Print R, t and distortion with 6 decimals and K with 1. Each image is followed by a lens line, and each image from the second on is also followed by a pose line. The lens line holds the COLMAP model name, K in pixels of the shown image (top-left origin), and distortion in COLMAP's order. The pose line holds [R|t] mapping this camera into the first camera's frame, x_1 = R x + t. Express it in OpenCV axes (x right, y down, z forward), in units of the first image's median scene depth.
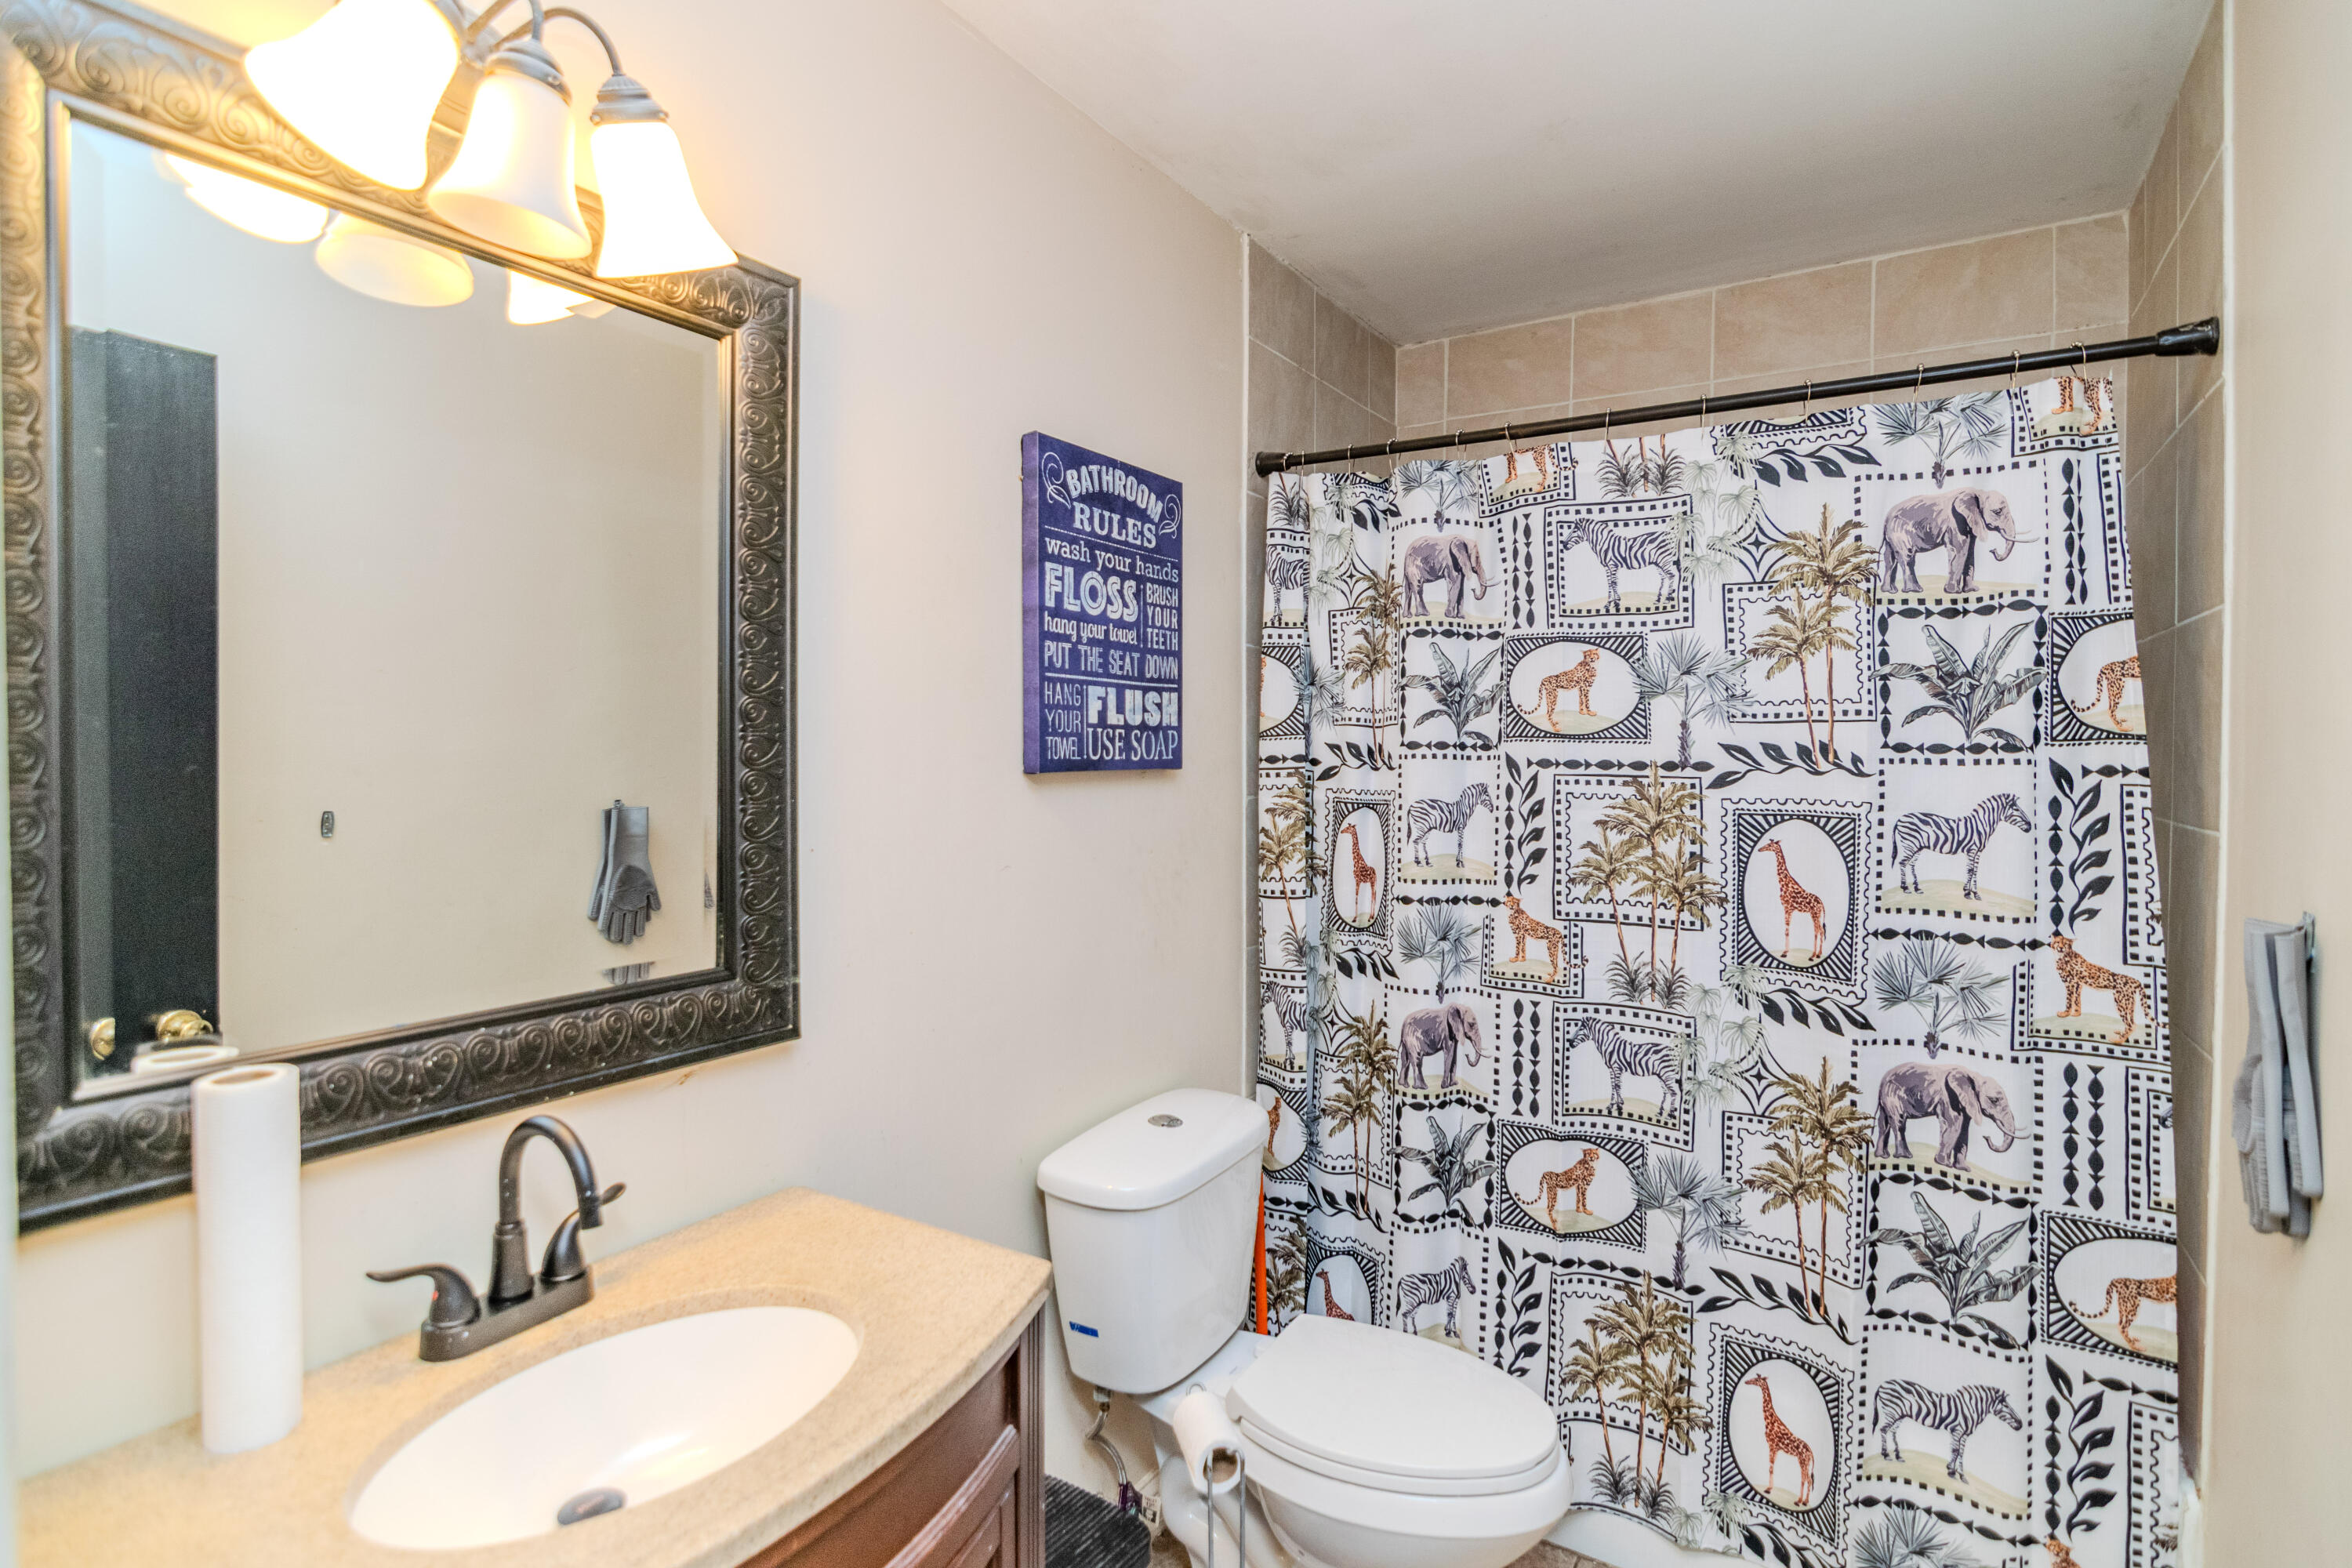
lens RADIAL K [[1145.3, 0, 1184.2], [0, 1145.3, 738.7], [0, 0, 1]] dist [-0.005813, -0.001040]
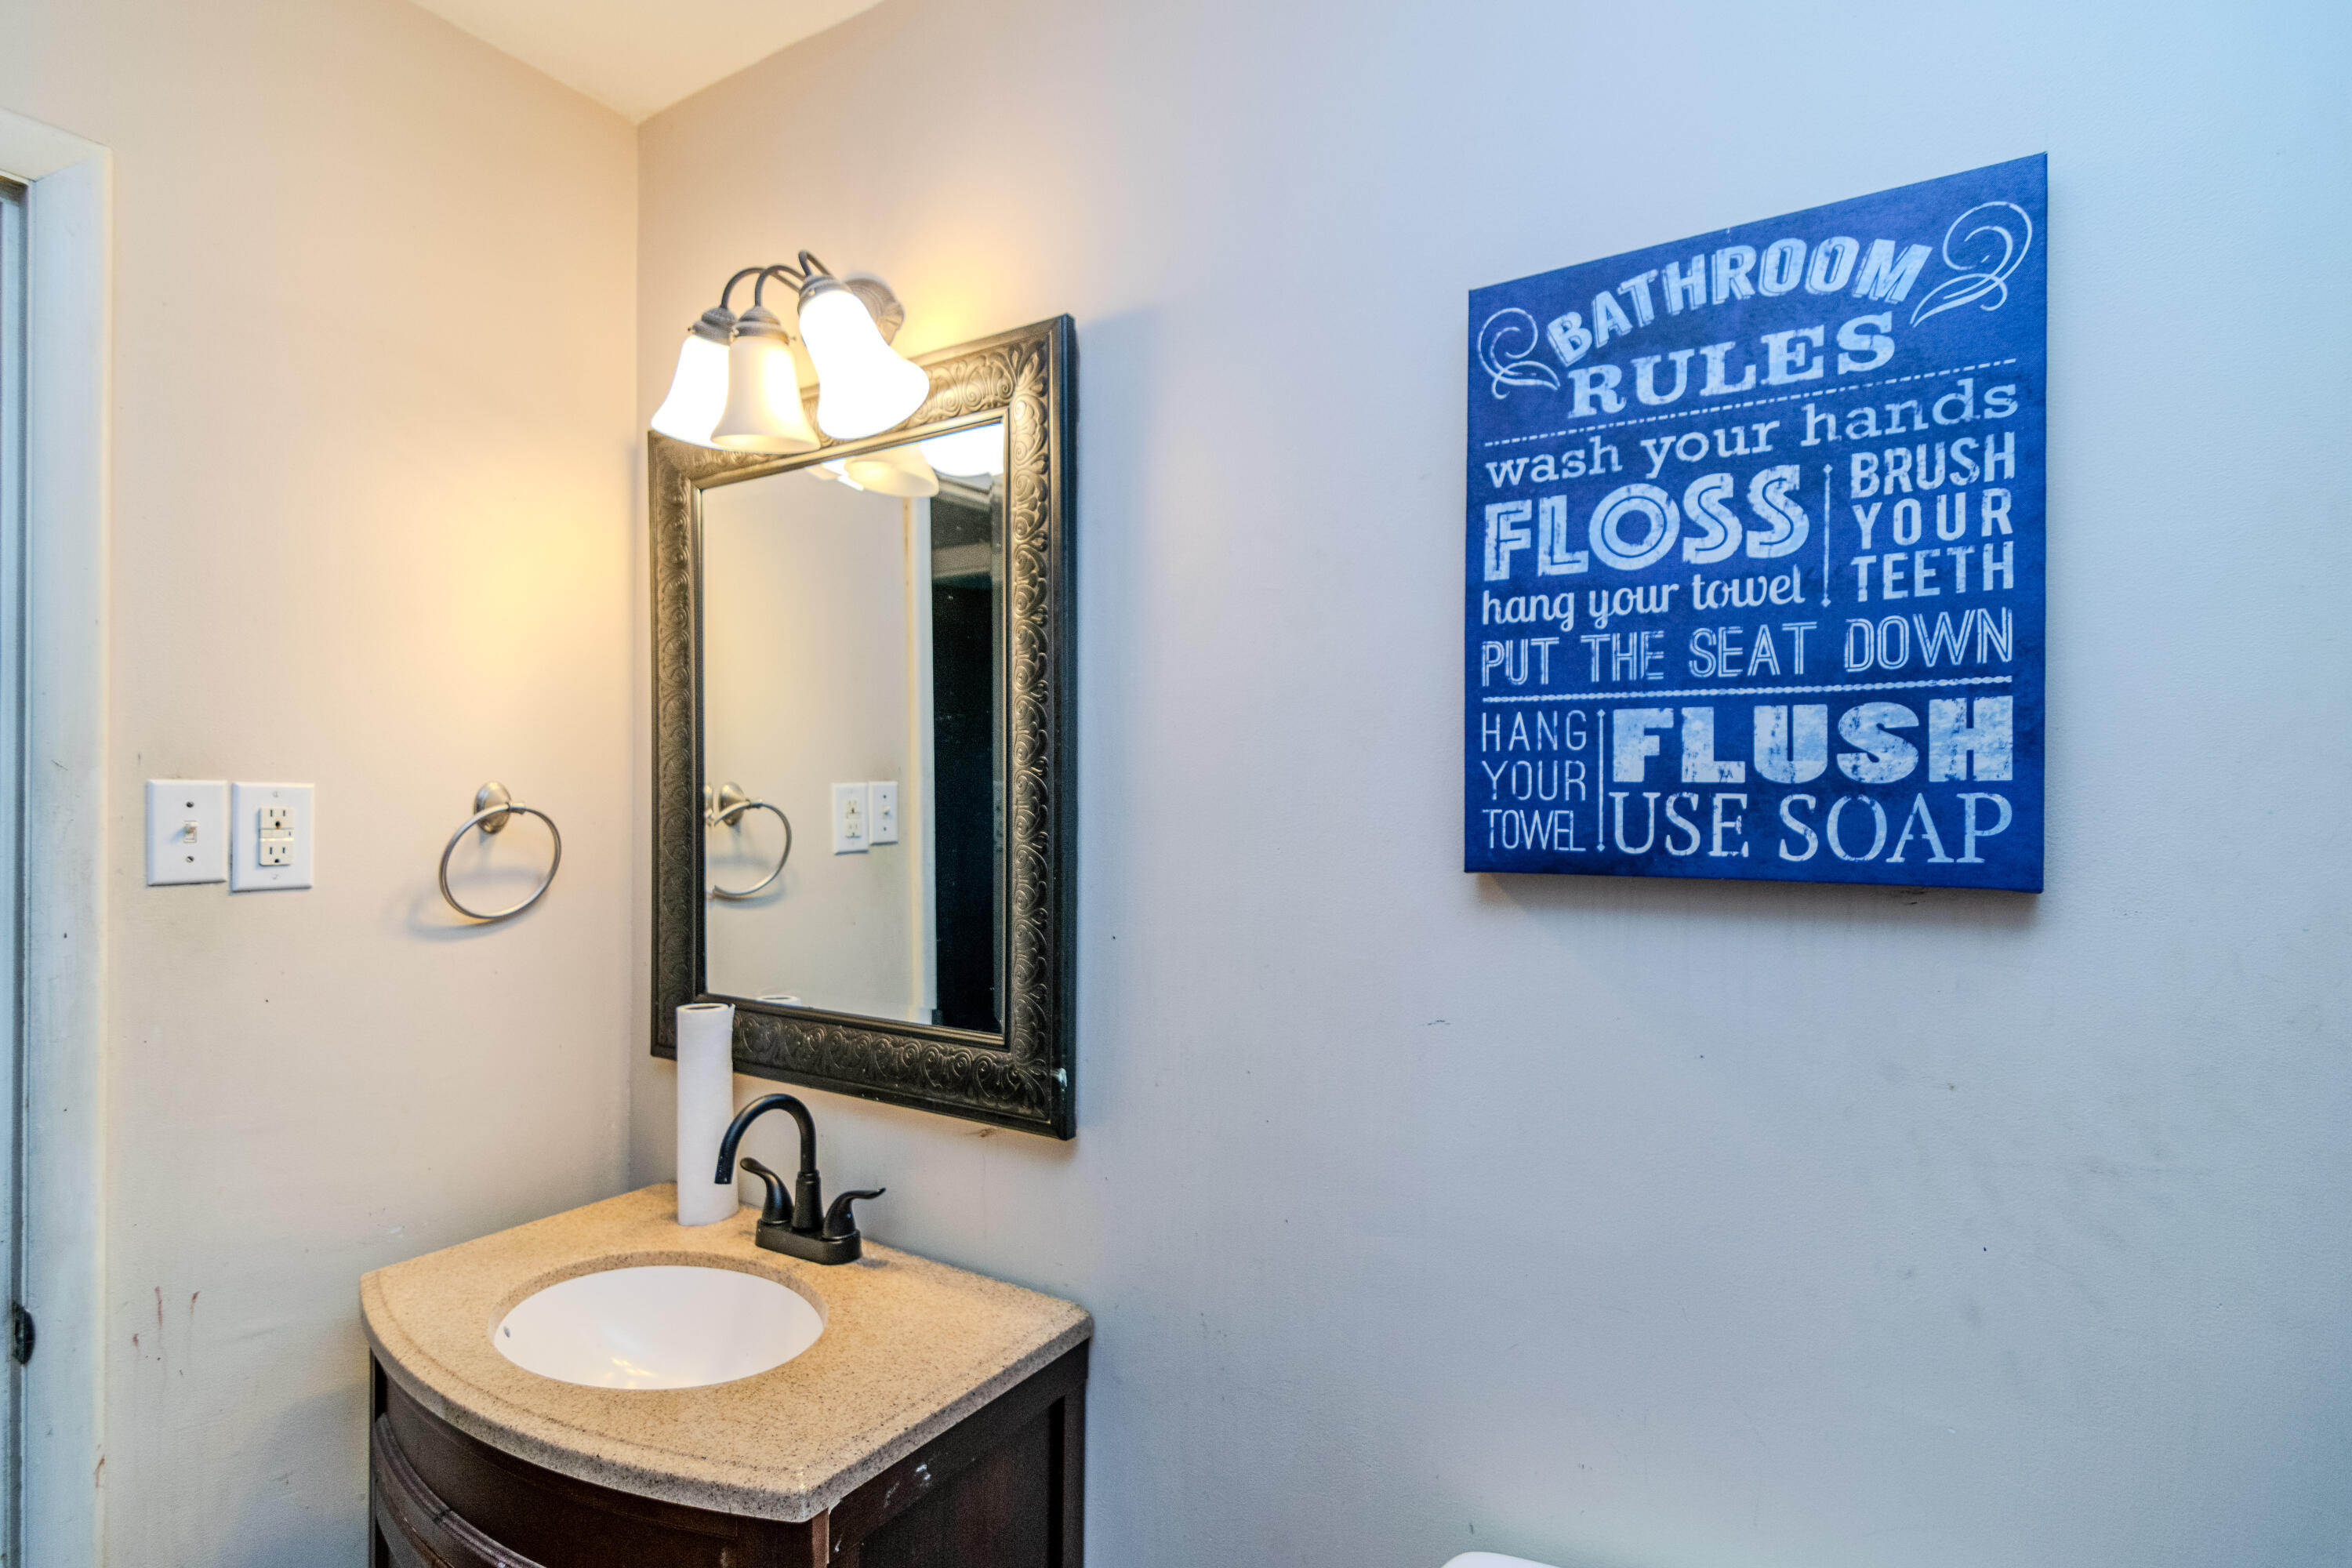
lens RADIAL K [[1145.3, 0, 1175.9], [0, 1145.3, 764.1], [0, 0, 1]] dist [-0.005813, -0.001040]
pose [[0.002682, -0.028225, -0.999598, 0.413262], [0.005491, 0.999587, -0.028210, -0.008036], [0.999981, -0.005413, 0.002836, 0.771218]]
